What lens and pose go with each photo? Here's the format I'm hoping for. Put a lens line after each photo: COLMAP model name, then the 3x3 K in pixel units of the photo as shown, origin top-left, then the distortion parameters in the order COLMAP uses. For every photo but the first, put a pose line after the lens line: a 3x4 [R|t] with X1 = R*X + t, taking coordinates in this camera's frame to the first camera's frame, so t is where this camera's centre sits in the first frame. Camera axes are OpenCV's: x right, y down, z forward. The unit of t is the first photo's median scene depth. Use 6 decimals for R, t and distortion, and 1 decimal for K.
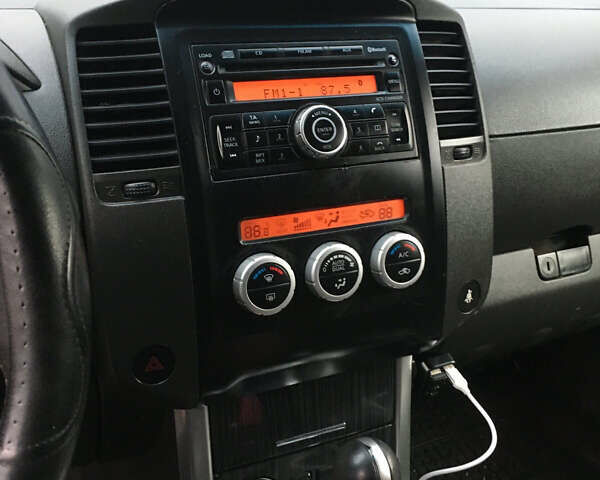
lens RADIAL K [[710.0, 0, 300.0], [0, 710.0, 240.0], [0, 0, 1]] dist [0.045777, -0.052131]
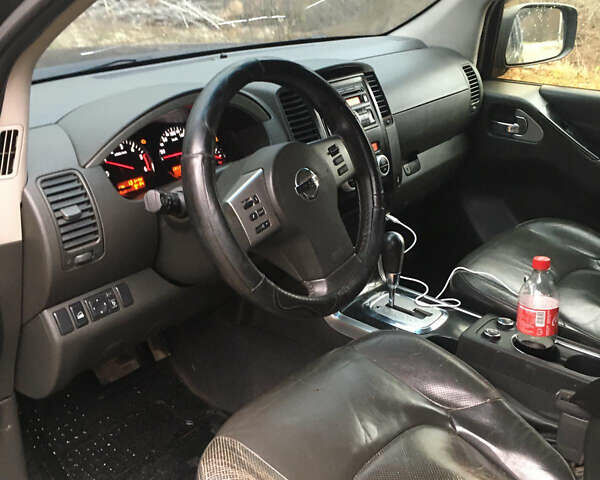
lens RADIAL K [[710.0, 0, 300.0], [0, 710.0, 240.0], [0, 0, 1]] dist [0.045777, -0.052131]
pose [[0.894804, -0.204118, 0.397066, -1.199617], [0.208806, 0.977436, 0.031915, 0.147389], [-0.394621, 0.054352, 0.917235, -1.232901]]
